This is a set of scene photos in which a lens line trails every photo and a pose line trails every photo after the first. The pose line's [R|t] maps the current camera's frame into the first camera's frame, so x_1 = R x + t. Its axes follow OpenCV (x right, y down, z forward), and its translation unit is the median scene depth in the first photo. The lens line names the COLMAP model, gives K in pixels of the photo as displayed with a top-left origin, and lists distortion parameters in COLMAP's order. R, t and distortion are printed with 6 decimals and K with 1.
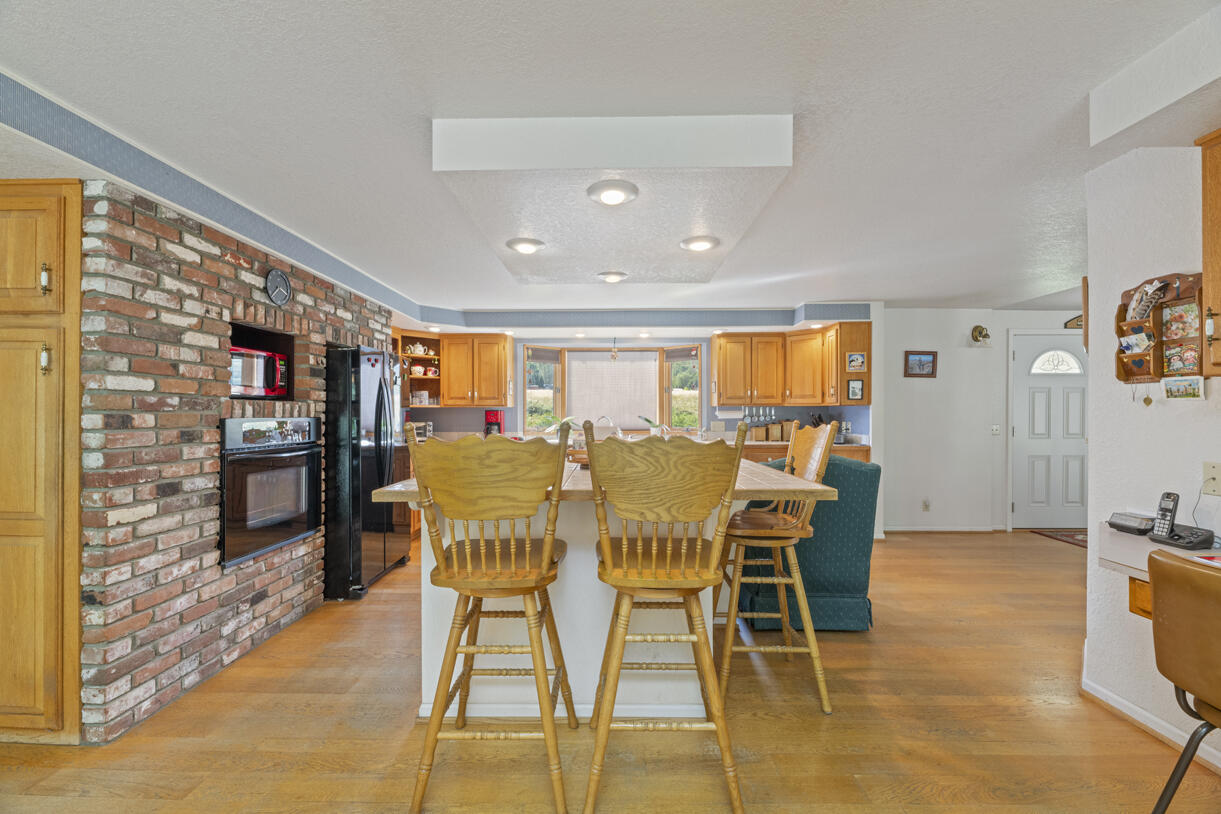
lens RADIAL K [[487.6, 0, 607.4], [0, 487.6, 413.3], [0, 0, 1]] dist [-0.004616, -0.001221]
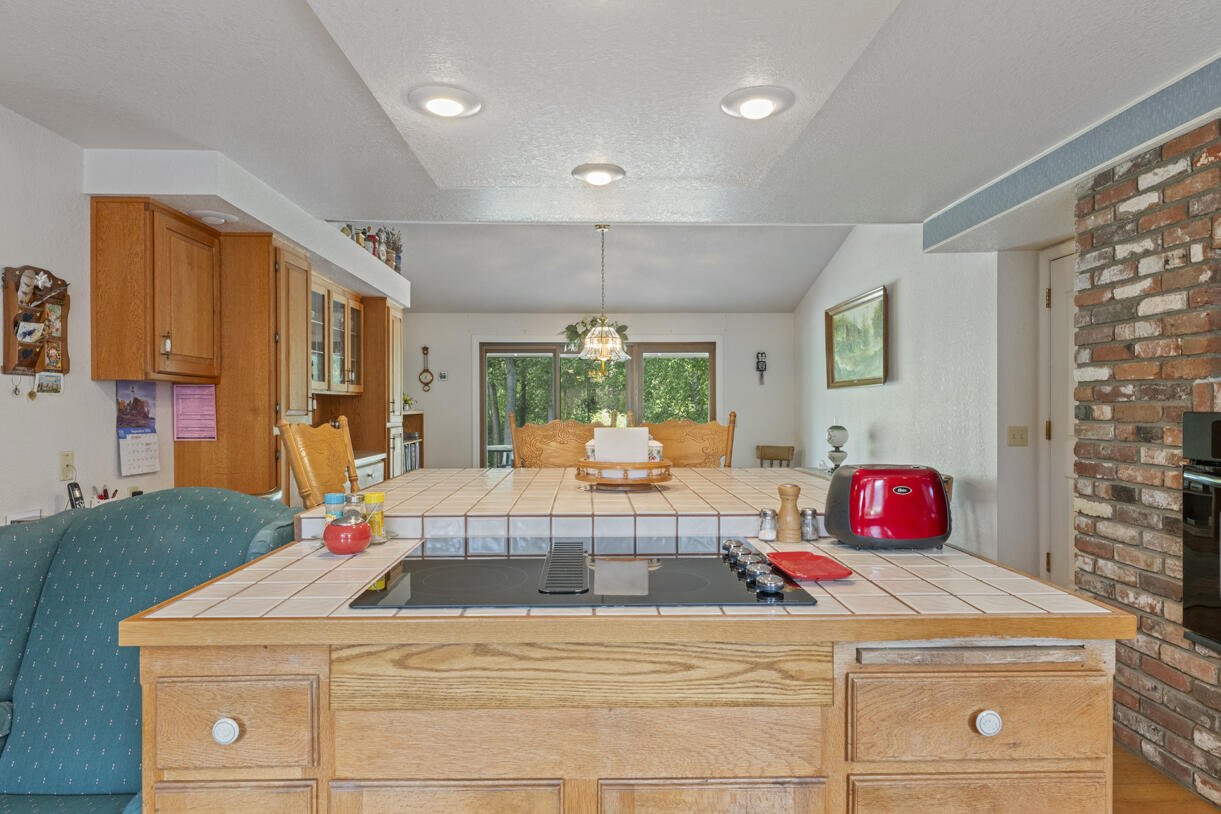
lens RADIAL K [[738.5, 0, 609.5], [0, 738.5, 407.9], [0, 0, 1]] dist [0.000257, 0.000056]
pose [[-0.999217, 0.003300, -0.039439, 0.043795], [0.003231, 0.999993, 0.001832, 0.000727], [0.039445, 0.001704, -0.999220, 2.226593]]
